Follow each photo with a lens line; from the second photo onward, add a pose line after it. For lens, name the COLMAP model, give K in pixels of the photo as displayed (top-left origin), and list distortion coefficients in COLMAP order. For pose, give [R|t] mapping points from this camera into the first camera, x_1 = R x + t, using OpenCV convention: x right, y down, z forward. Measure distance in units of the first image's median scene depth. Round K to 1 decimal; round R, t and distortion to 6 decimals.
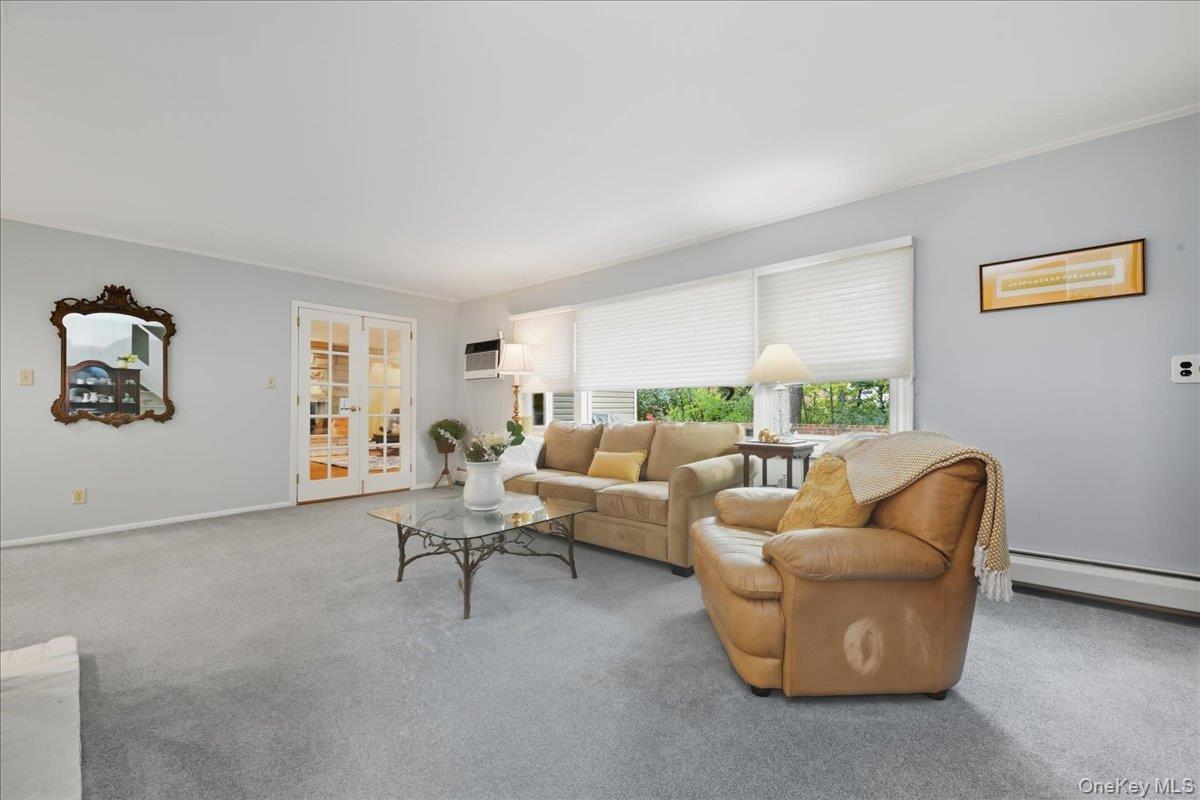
lens RADIAL K [[486.3, 0, 595.9], [0, 486.3, 409.1], [0, 0, 1]] dist [-0.000575, 0.000015]
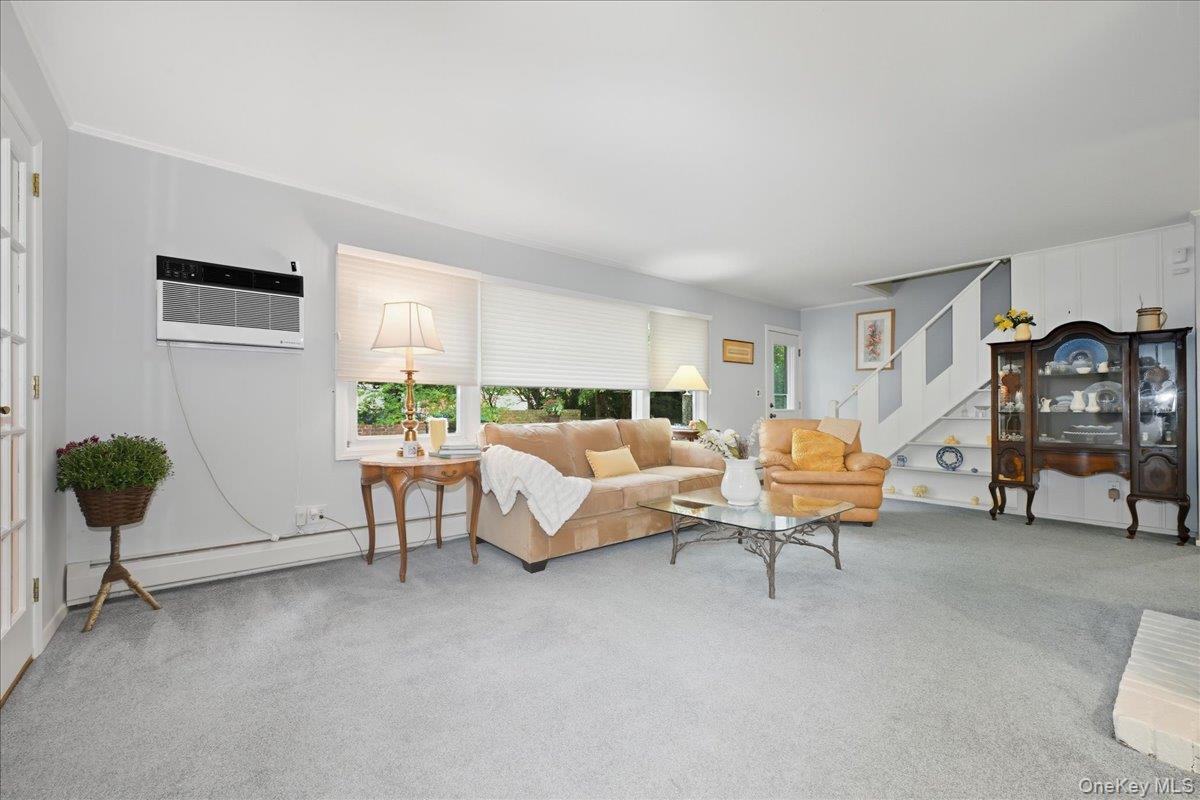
lens RADIAL K [[486.3, 0, 595.9], [0, 486.3, 409.1], [0, 0, 1]] dist [-0.000575, 0.000015]
pose [[0.142407, -0.015250, 0.989691, -0.778450], [-0.005412, 0.999854, 0.016185, -0.012441], [-0.989793, -0.007661, 0.142304, 0.701473]]
